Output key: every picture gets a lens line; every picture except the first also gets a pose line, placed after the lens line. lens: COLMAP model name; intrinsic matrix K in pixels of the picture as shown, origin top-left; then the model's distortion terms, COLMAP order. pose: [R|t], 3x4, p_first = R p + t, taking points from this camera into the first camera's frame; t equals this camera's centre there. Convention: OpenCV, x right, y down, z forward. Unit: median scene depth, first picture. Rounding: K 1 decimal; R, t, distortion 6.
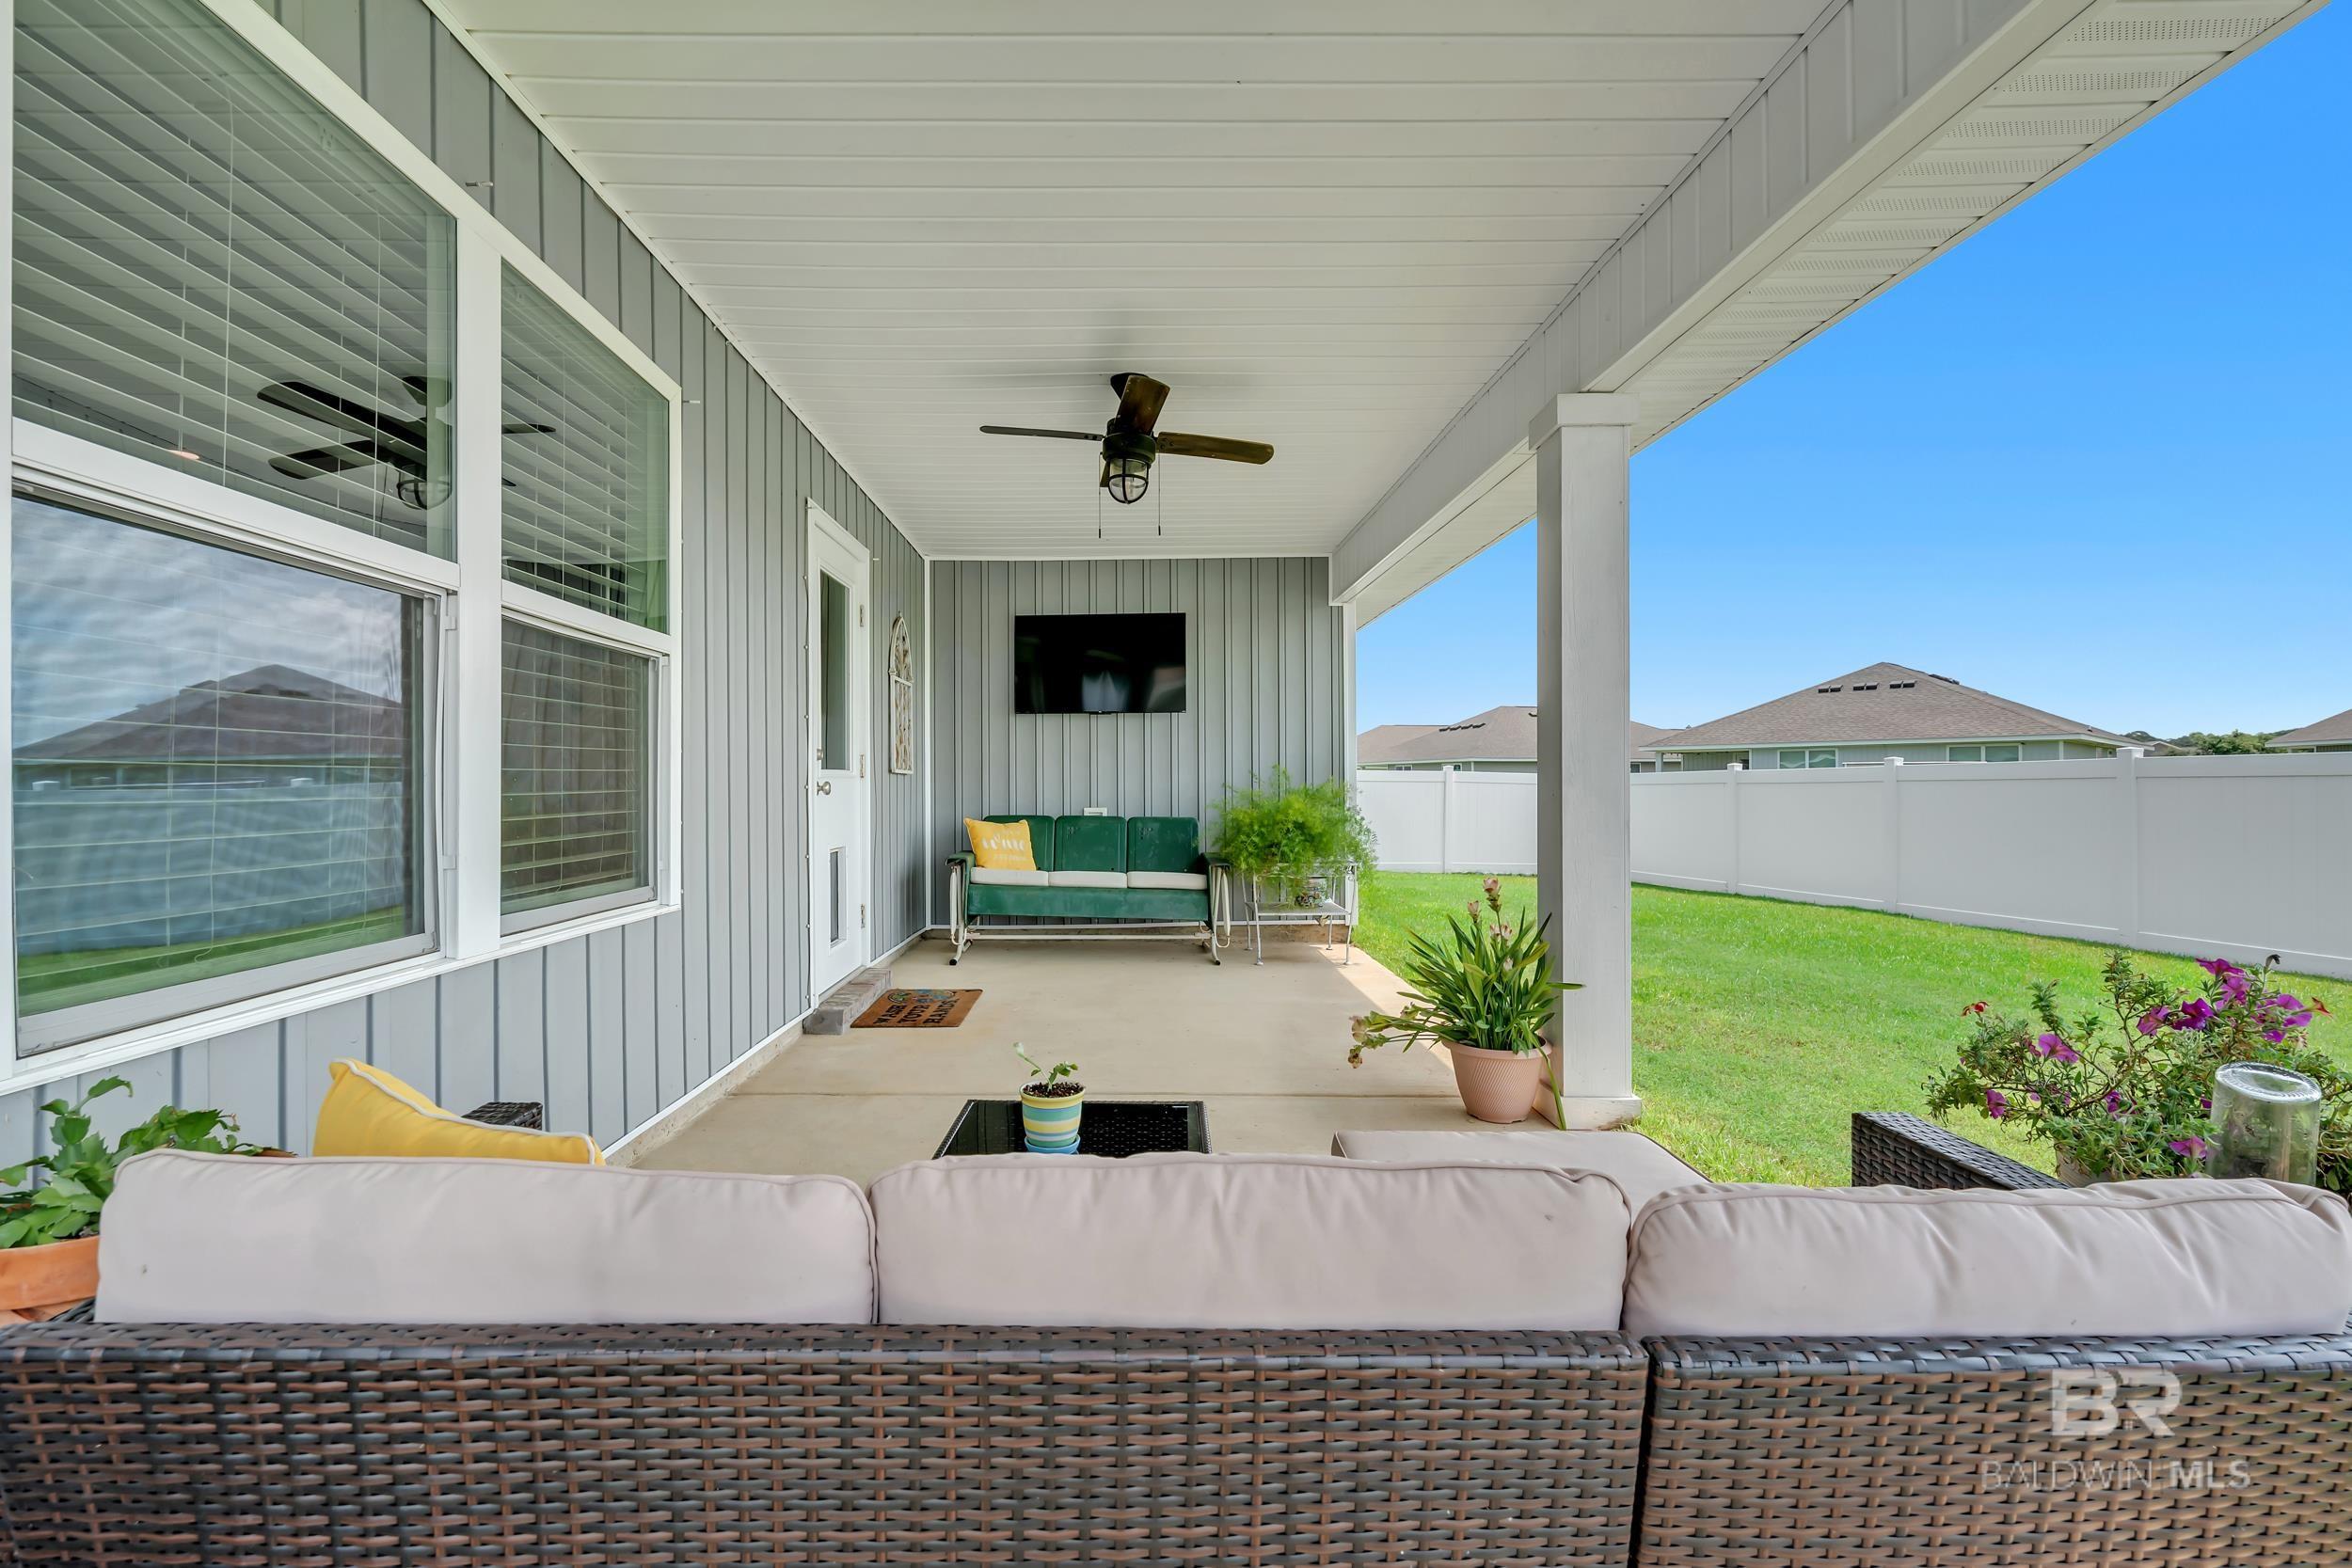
lens RADIAL K [[1050.4, 0, 1134.7], [0, 1050.4, 790.4], [0, 0, 1]] dist [-0.001017, 0.000067]
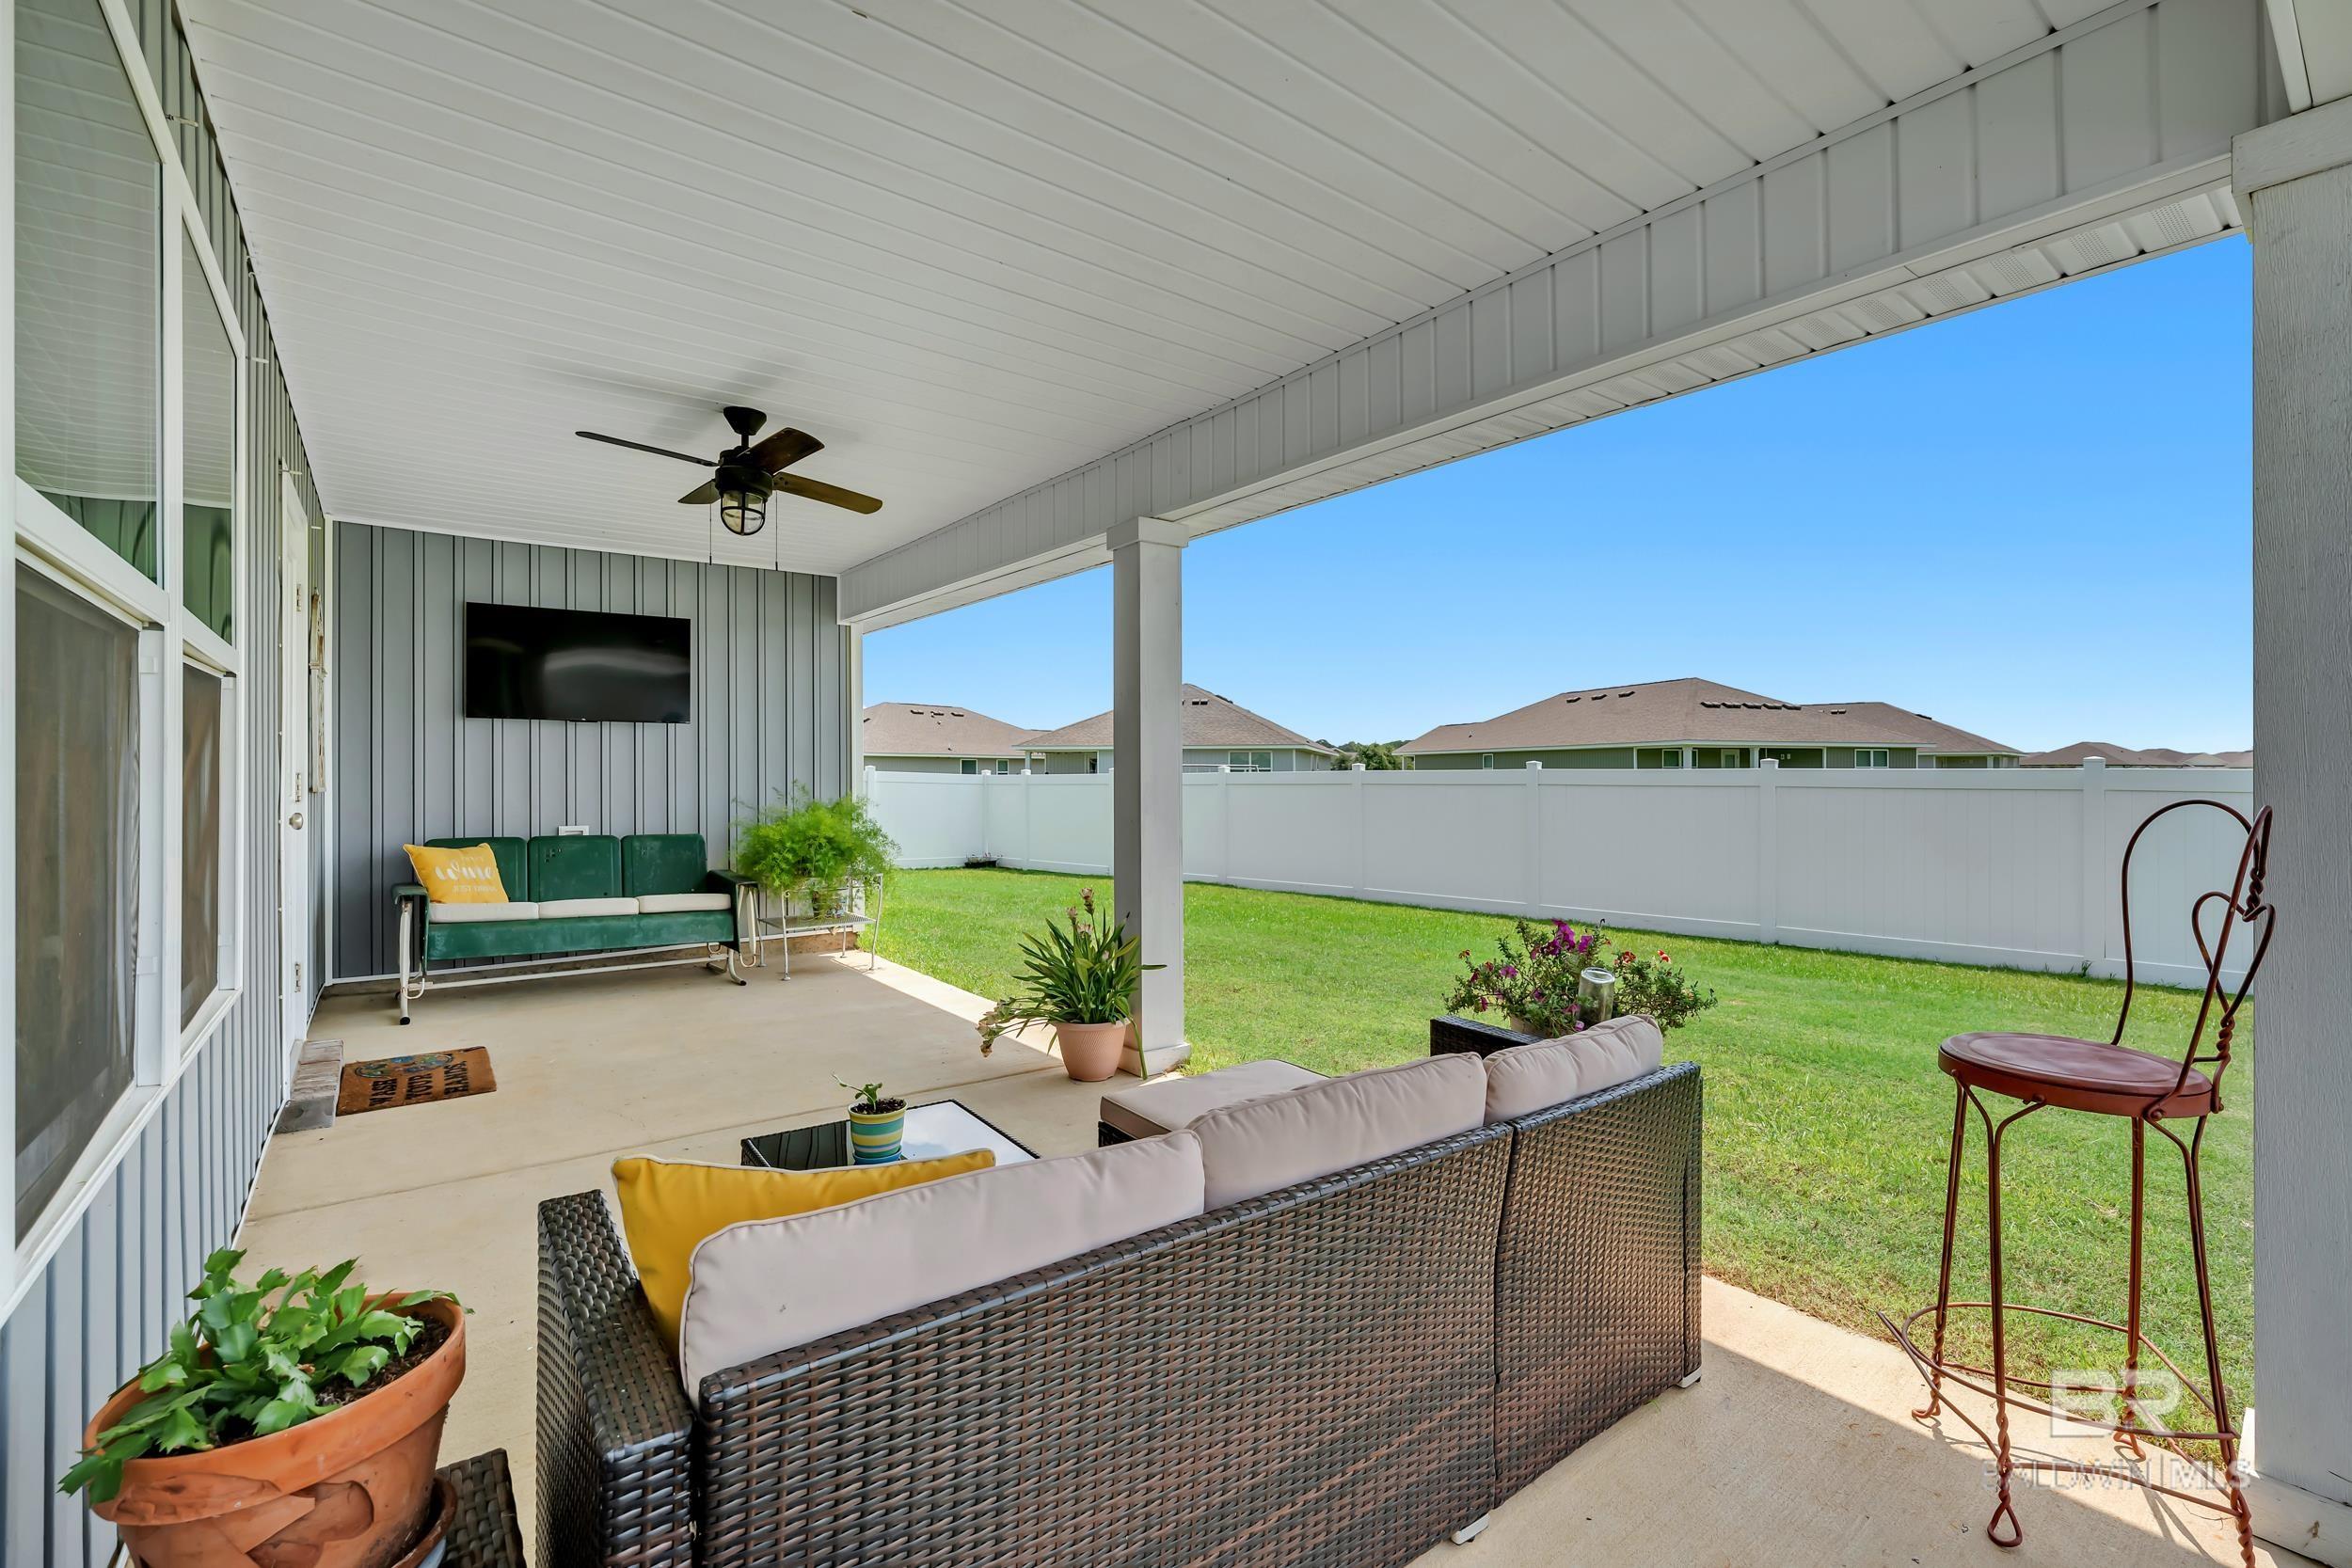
lens RADIAL K [[1109.3, 0, 1178.9], [0, 1109.3, 747.6], [0, 0, 1]] dist [0.000130, -0.000325]
pose [[0.779424, 0.013854, 0.626343, -0.260993], [-0.001872, 0.999802, -0.019785, -0.036995], [-0.626494, 0.014249, 0.779296, -0.067768]]
